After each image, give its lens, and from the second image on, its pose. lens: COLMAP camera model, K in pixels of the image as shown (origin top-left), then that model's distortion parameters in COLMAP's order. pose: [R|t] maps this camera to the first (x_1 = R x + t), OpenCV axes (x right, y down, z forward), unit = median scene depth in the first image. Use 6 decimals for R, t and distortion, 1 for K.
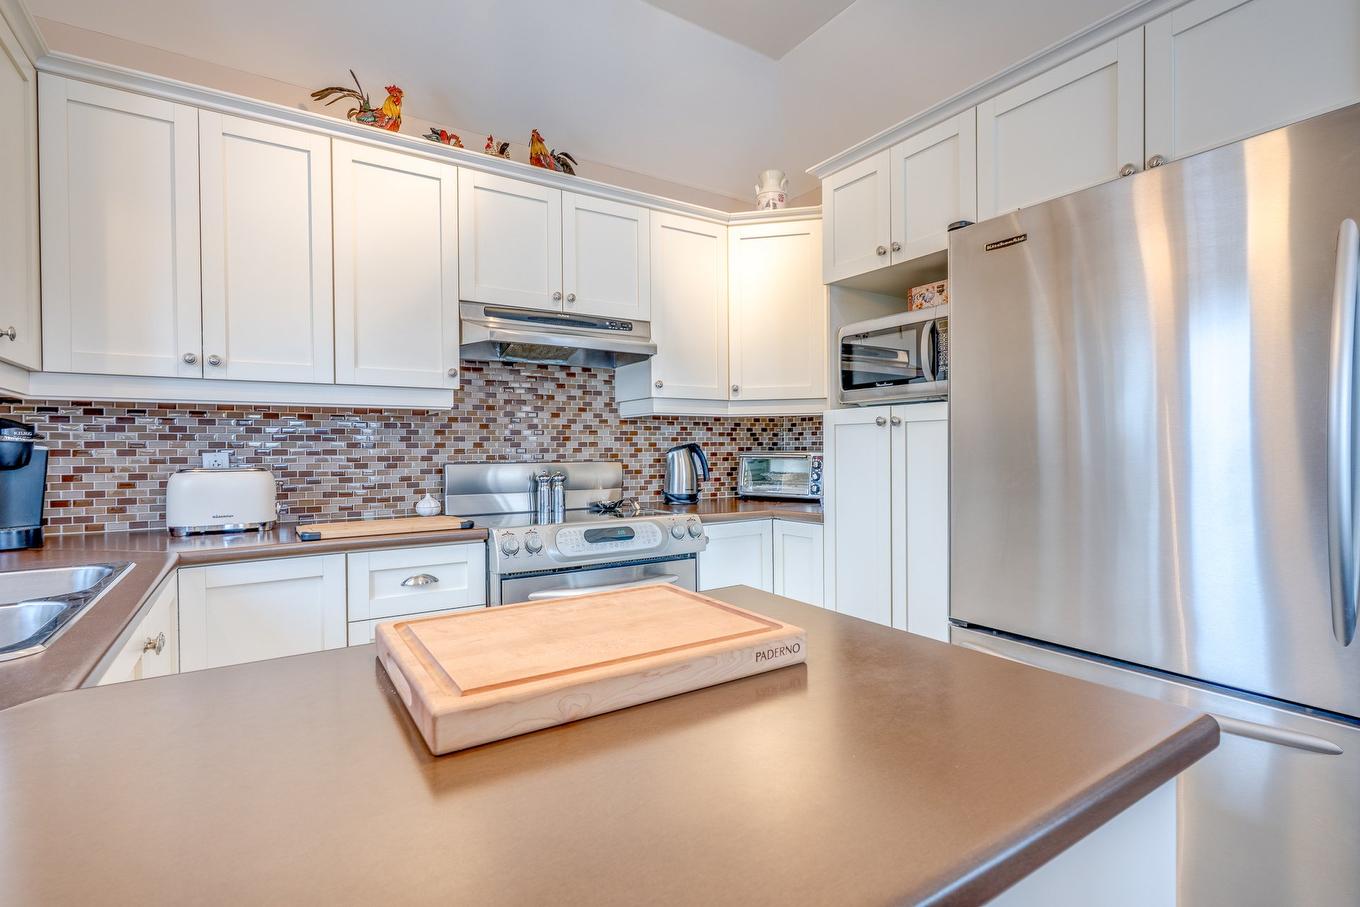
lens RADIAL K [[650.8, 0, 682.9], [0, 650.8, 455.0], [0, 0, 1]] dist [-0.003190, 0.003239]
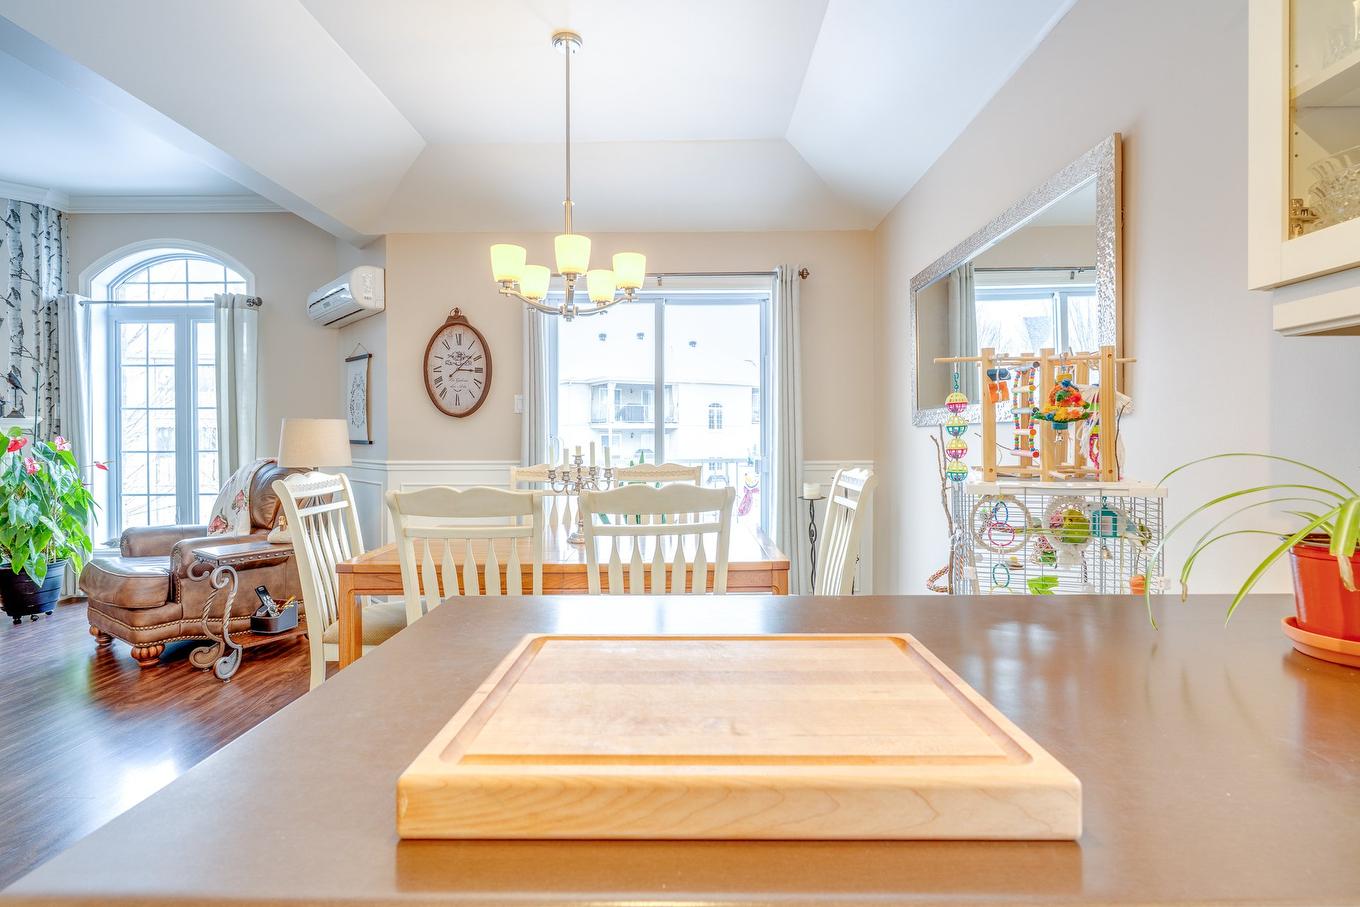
lens RADIAL K [[650.8, 0, 687.0], [0, 650.8, 445.1], [0, 0, 1]] dist [-0.003190, 0.003239]
pose [[-0.834333, 0.004991, 0.551238, -0.158449], [0.015904, 0.999761, 0.015019, -0.003686], [-0.551031, 0.021298, -0.834213, 0.504532]]
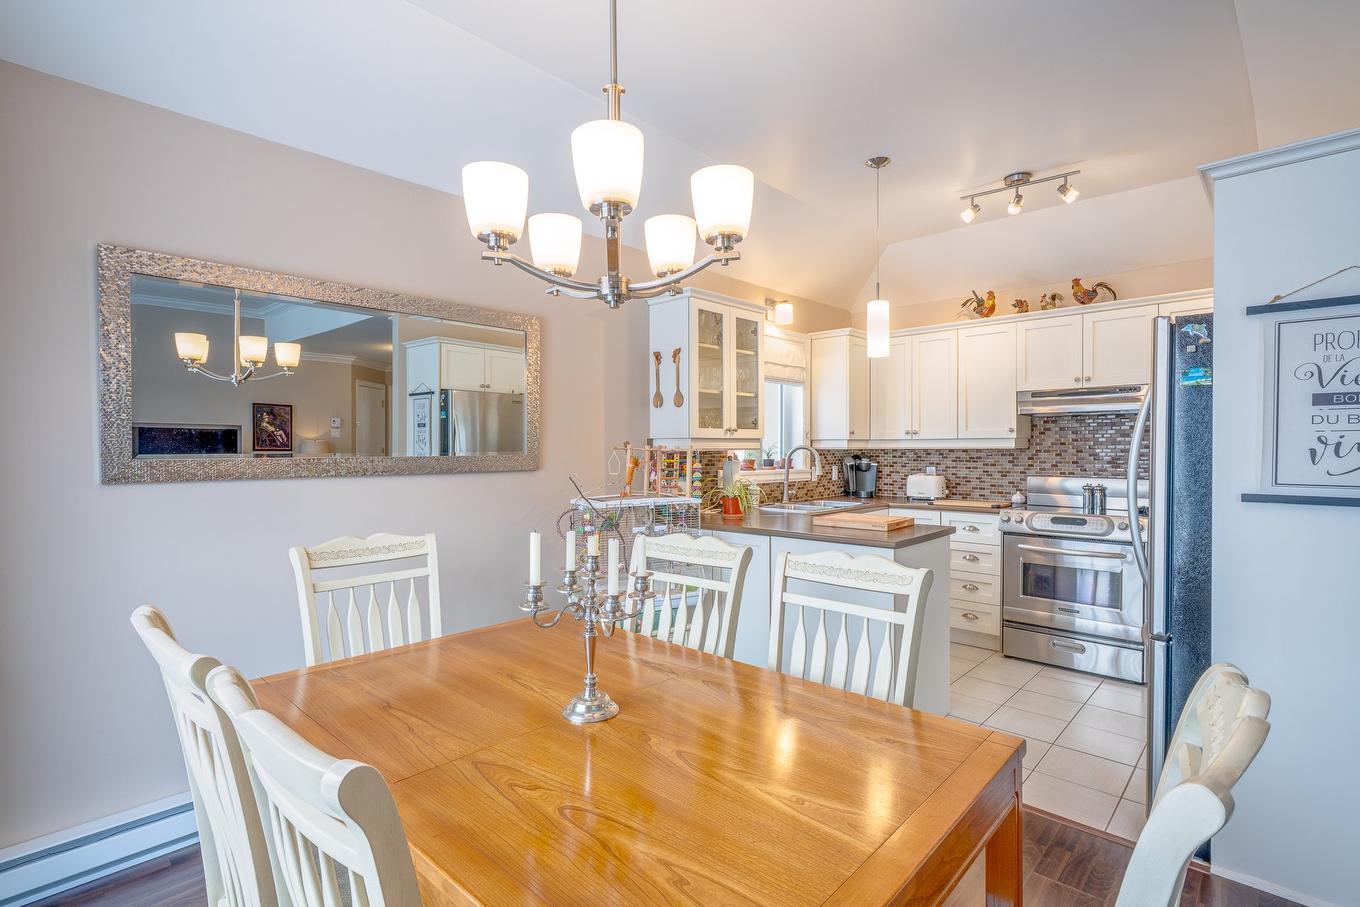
lens RADIAL K [[650.8, 0, 682.9], [0, 650.8, 457.4], [0, 0, 1]] dist [-0.003190, 0.003239]
pose [[0.237585, 0.022115, -0.971115, 1.227321], [-0.005499, 0.999755, 0.021422, -0.075042], [0.971351, 0.000250, 0.237648, -0.396031]]
